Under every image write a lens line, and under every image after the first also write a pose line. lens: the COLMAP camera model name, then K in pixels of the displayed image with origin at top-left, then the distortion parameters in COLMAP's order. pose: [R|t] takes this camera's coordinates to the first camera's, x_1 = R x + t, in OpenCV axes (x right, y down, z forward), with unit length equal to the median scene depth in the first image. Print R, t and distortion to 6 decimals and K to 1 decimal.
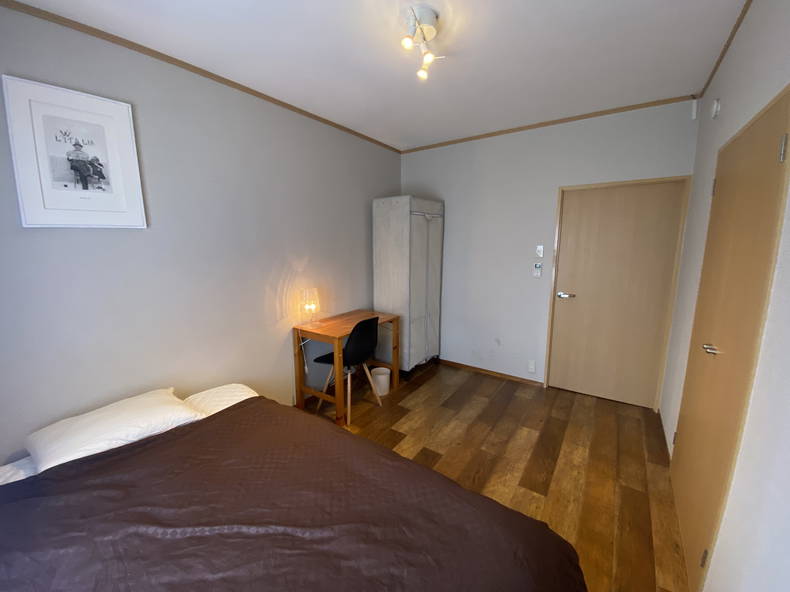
lens RADIAL K [[320.7, 0, 390.4], [0, 320.7, 294.1], [0, 0, 1]] dist [0.015187, -0.017352]
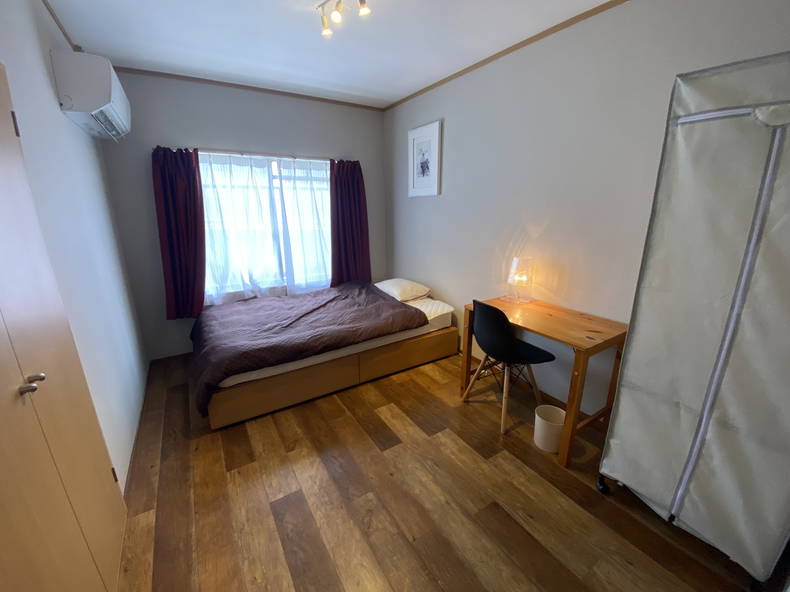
lens RADIAL K [[321.4, 0, 391.2], [0, 321.4, 293.4], [0, 0, 1]] dist [0.019724, -0.018678]
pose [[-0.391637, 0.253581, -0.884487, 0.878511], [-0.139923, 0.933680, 0.329640, -0.212247], [0.909418, 0.252859, -0.330182, 1.283449]]
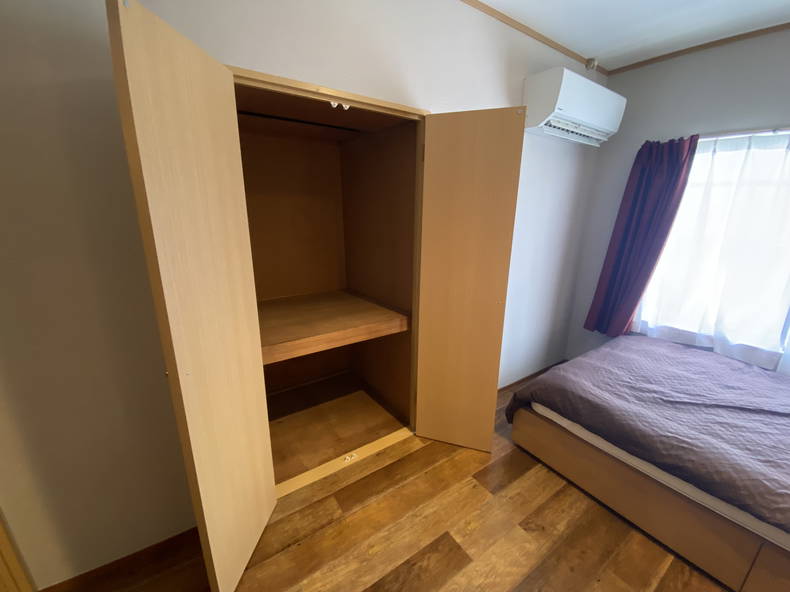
lens RADIAL K [[320.7, 0, 390.4], [0, 320.7, 294.1], [0, 0, 1]] dist [0.015187, -0.017352]
pose [[-0.932934, -0.089208, 0.348820, 0.346519], [0.059551, 0.917244, 0.393850, -0.210841], [-0.355088, 0.388209, -0.850416, 1.334960]]
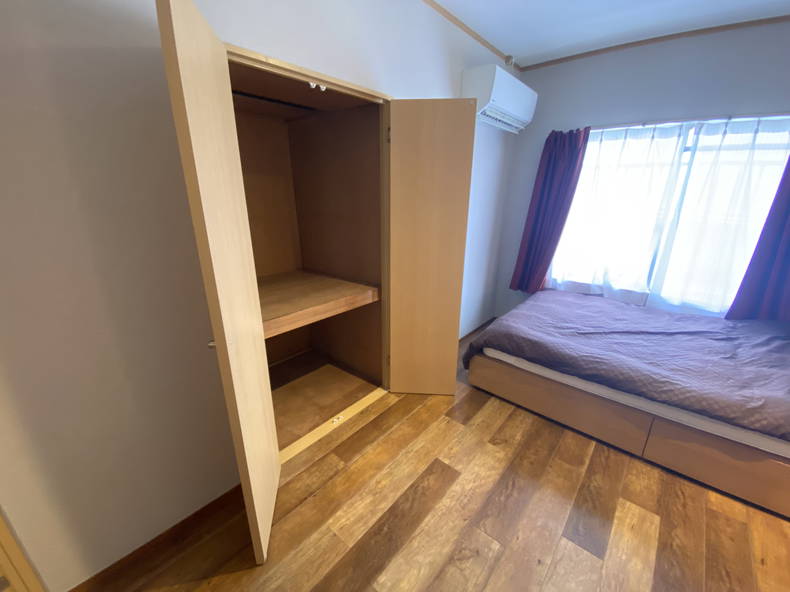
lens RADIAL K [[321.4, 0, 391.2], [0, 321.4, 293.4], [0, 0, 1]] dist [0.019724, -0.018678]
pose [[-0.994228, -0.028094, 0.103544, 0.474371], [0.022129, 0.890655, 0.454141, -0.229001], [-0.104980, 0.453811, -0.884892, 1.466609]]
